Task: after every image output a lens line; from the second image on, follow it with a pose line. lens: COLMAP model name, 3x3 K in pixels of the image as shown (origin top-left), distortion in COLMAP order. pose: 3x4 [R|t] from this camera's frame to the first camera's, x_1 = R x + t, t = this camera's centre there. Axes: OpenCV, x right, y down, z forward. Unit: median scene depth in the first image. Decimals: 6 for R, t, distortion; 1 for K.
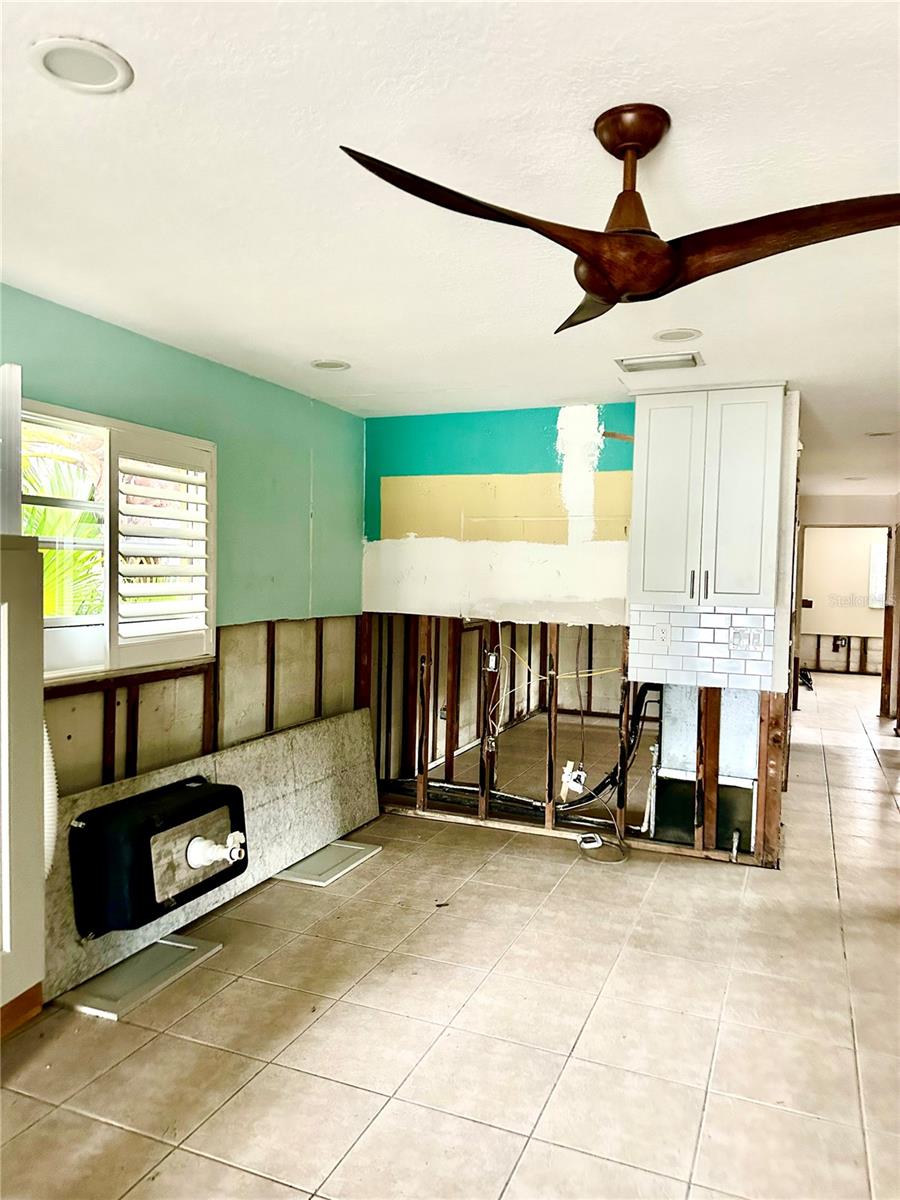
lens RADIAL K [[850.3, 0, 450.0], [0, 850.3, 600.0], [0, 0, 1]] dist [0.099689, -0.147550]
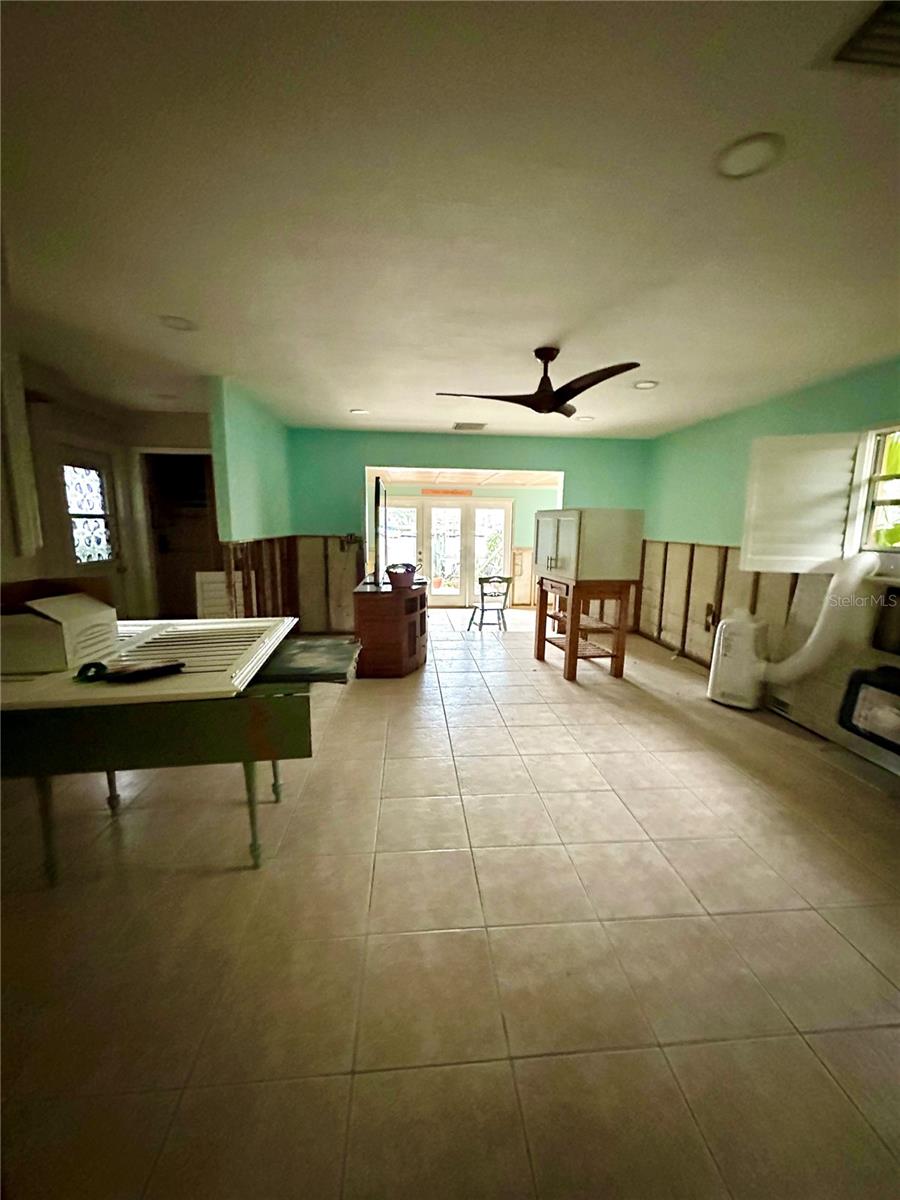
lens RADIAL K [[480.1, 0, 450.0], [0, 480.1, 600.0], [0, 0, 1]] dist [0.000014, -0.000001]
pose [[-0.888085, 0.037615, -0.458137, 0.817948], [-0.051904, 0.982067, 0.181247, -0.001080], [0.456739, 0.184742, -0.870207, 1.548387]]
